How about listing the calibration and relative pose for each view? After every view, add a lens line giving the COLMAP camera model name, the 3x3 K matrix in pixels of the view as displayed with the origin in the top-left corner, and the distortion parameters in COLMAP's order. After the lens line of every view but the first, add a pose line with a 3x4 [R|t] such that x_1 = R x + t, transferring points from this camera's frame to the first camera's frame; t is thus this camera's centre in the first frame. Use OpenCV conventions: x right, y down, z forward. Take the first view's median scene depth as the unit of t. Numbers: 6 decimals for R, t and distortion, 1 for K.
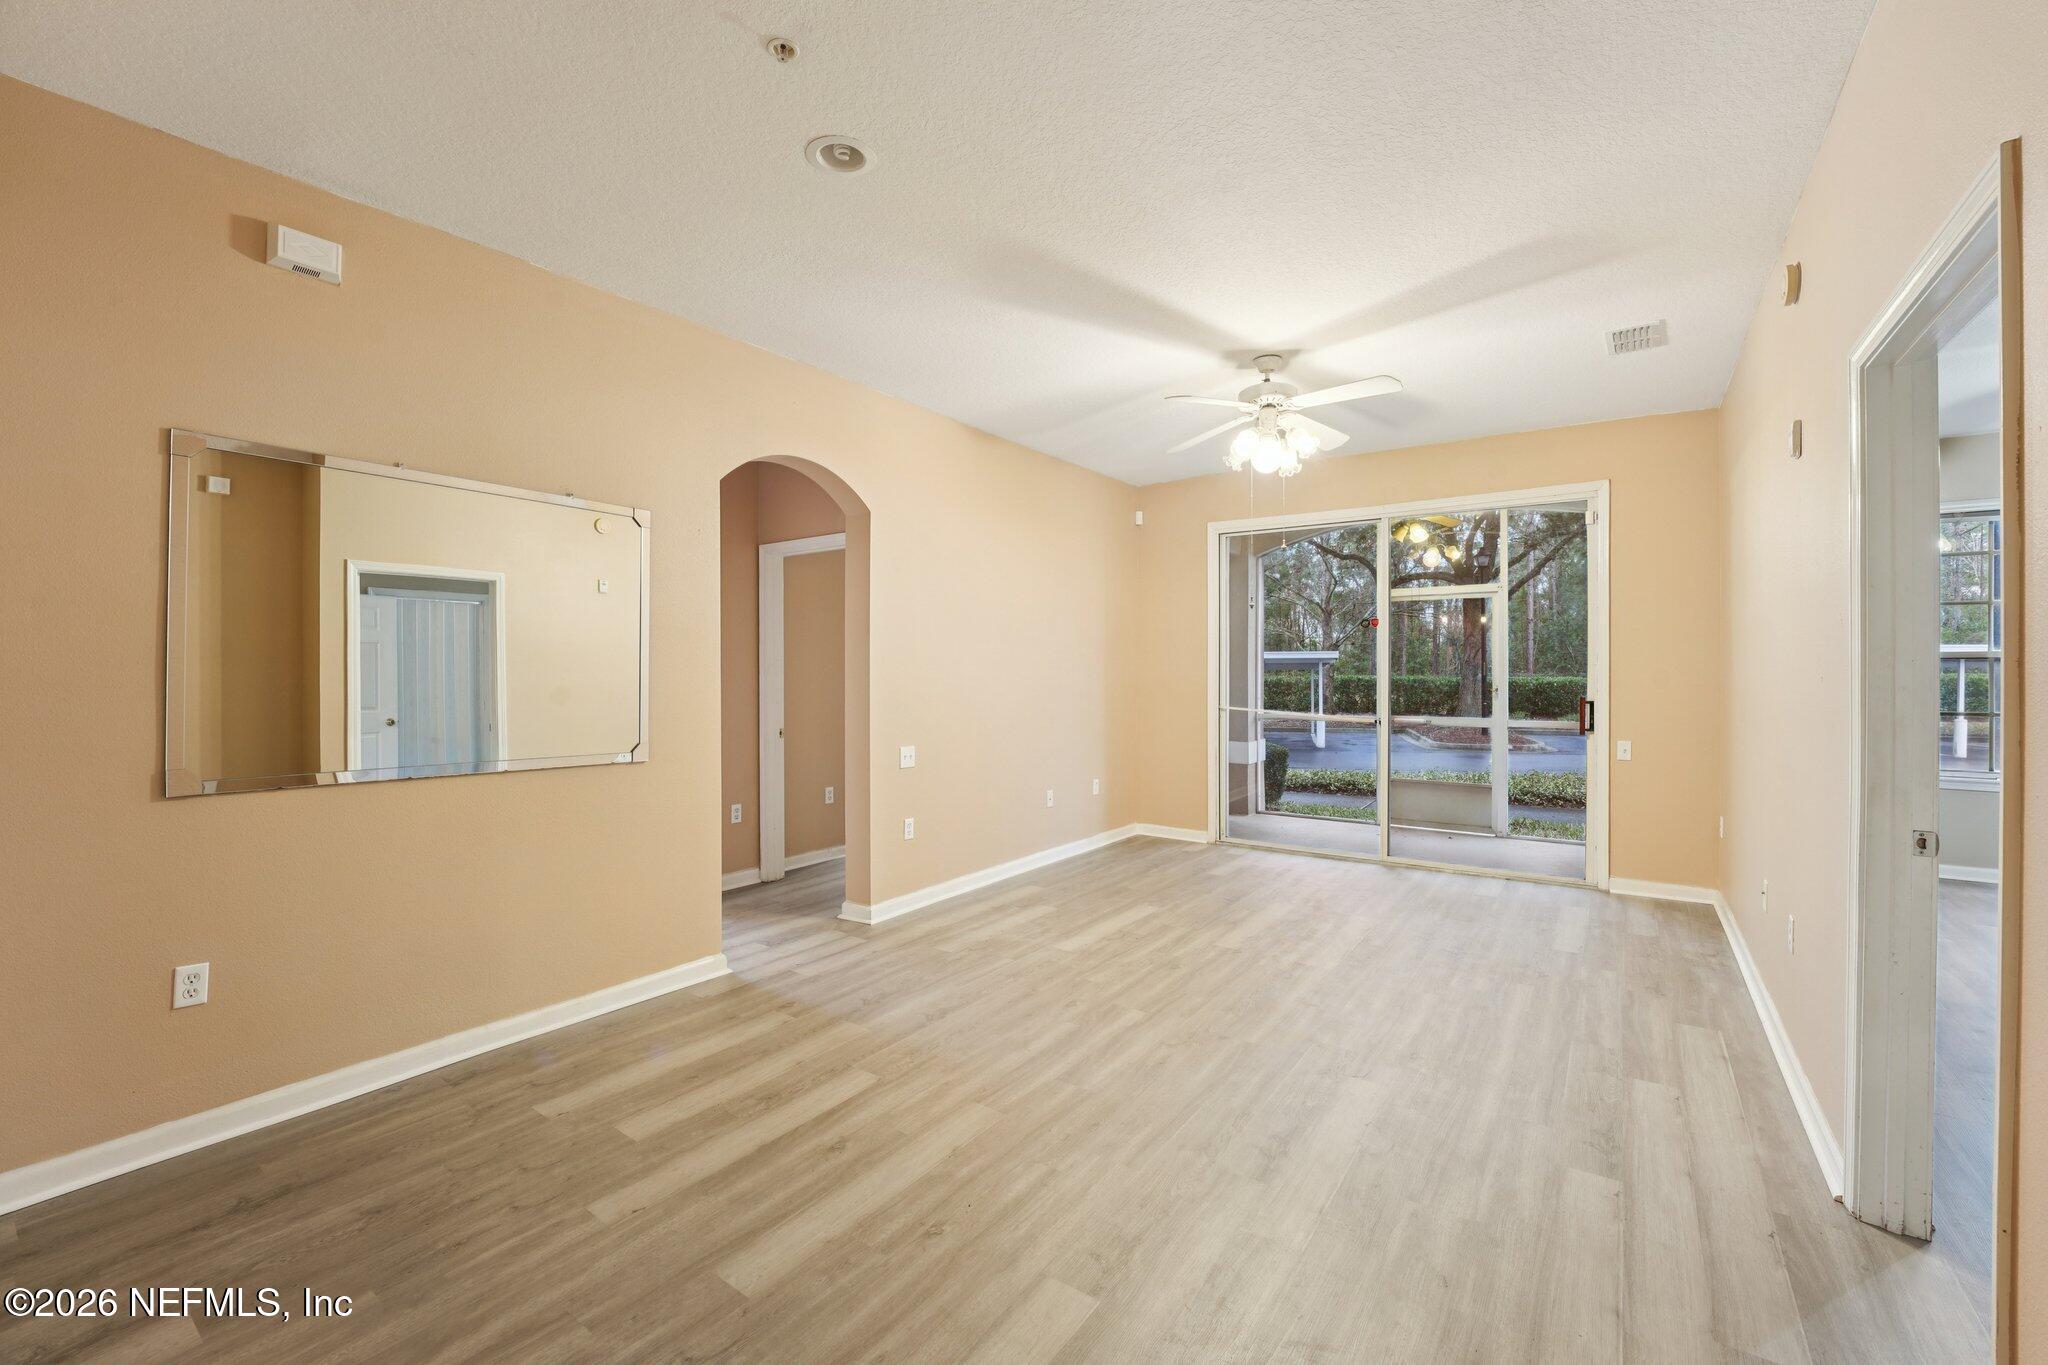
lens RADIAL K [[842.1, 0, 1012.8], [0, 842.1, 682.0], [0, 0, 1]] dist [-0.025945, 0.003170]
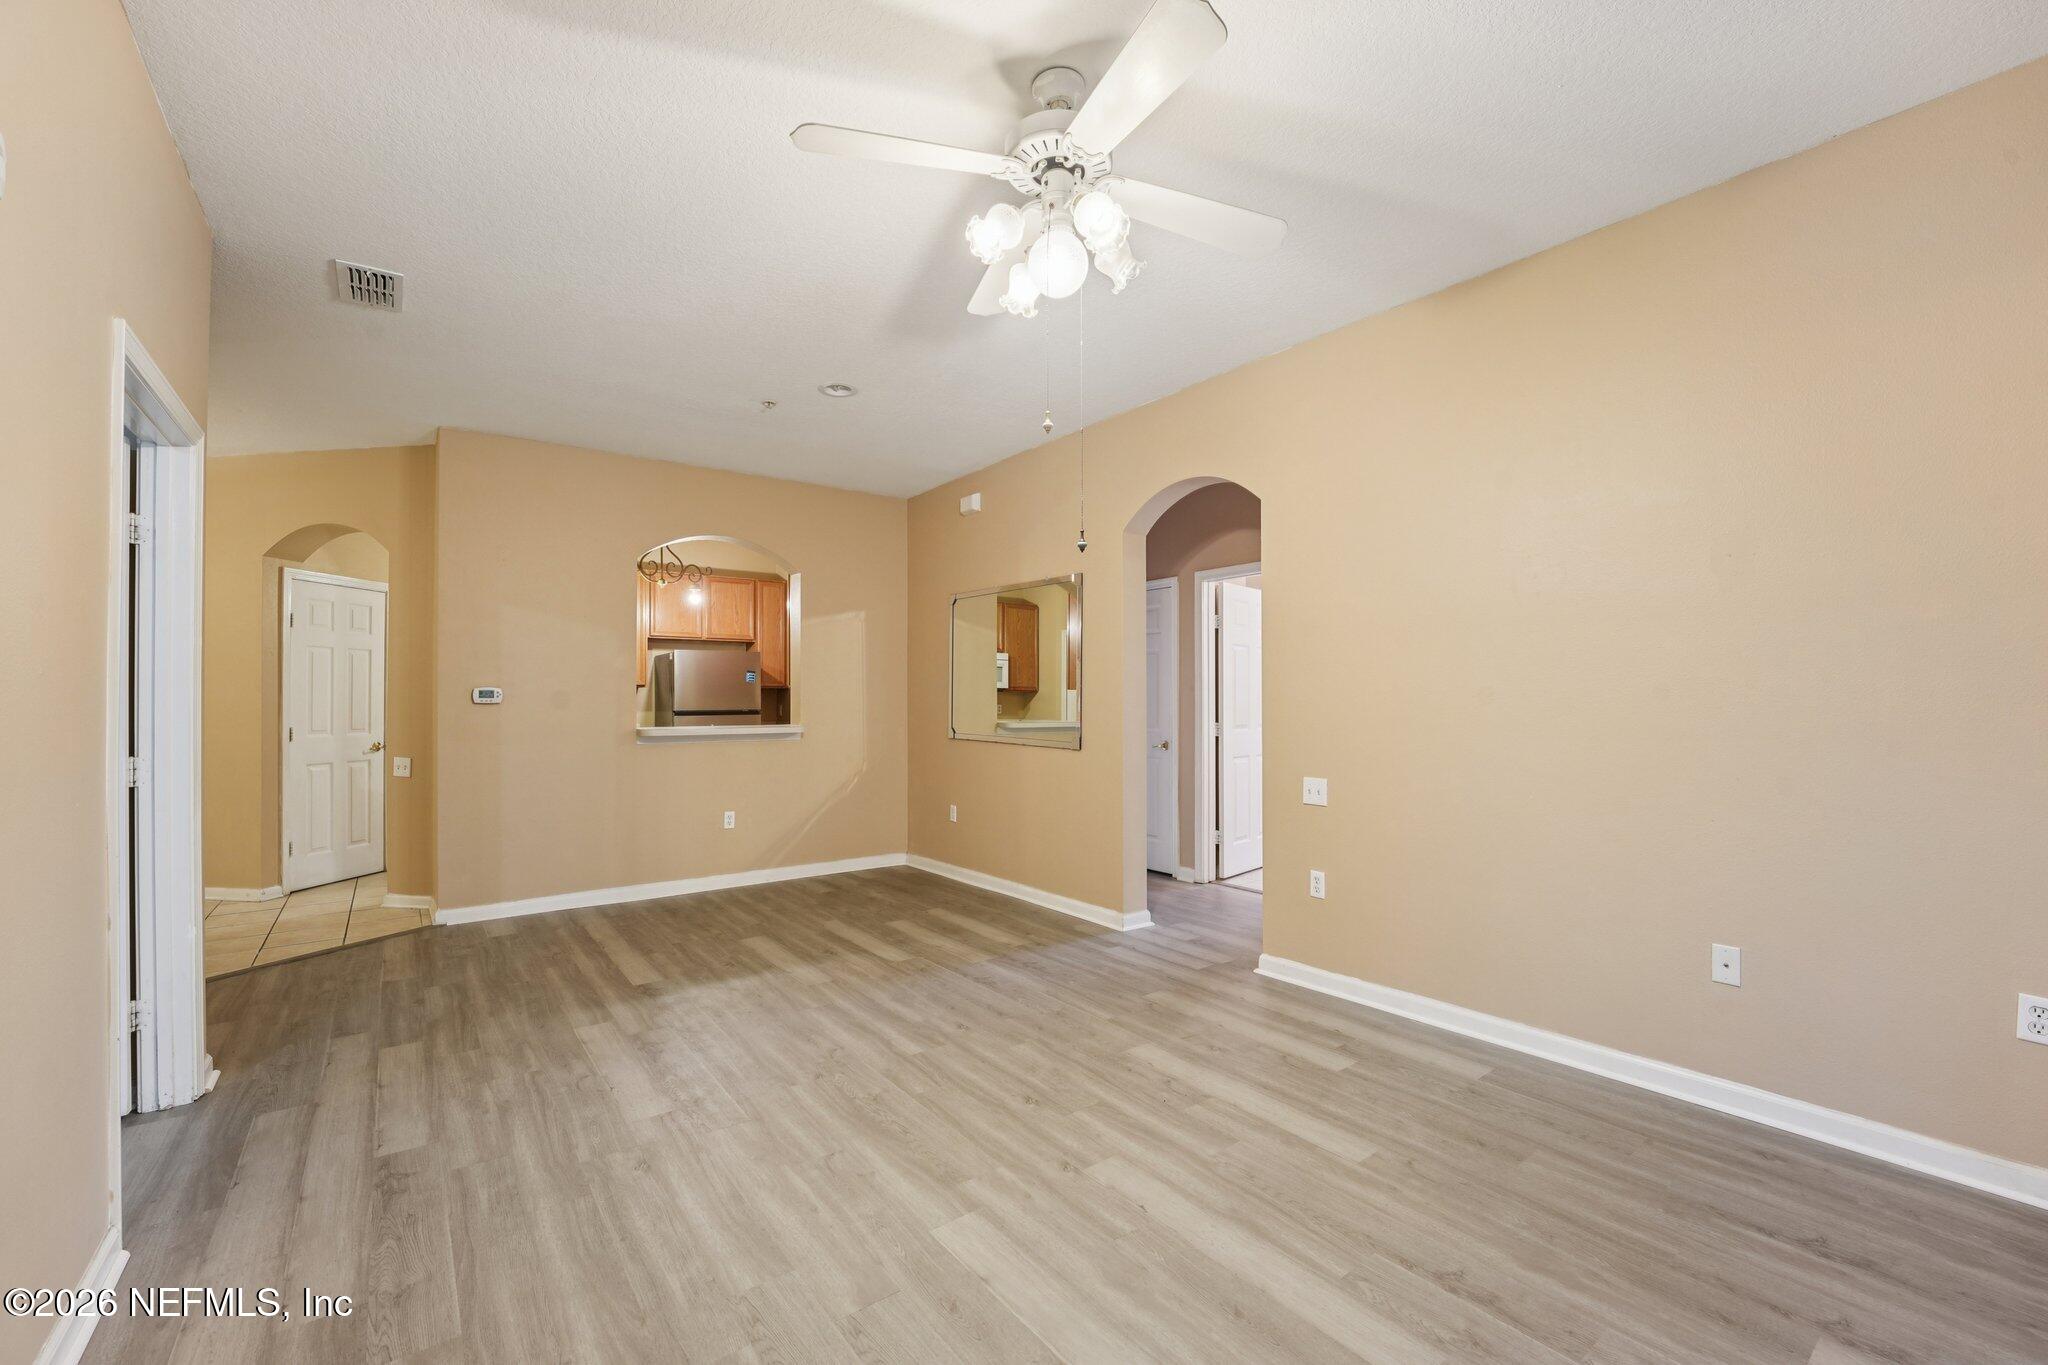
lens RADIAL K [[842.1, 0, 1027.6], [0, 842.1, 692.3], [0, 0, 1]] dist [-0.025945, 0.003170]
pose [[-0.287387, -0.006951, -0.957789, 0.992455], [-0.009218, 0.999947, -0.004492, 0.005607], [0.957770, 0.007538, -0.287436, 1.376945]]
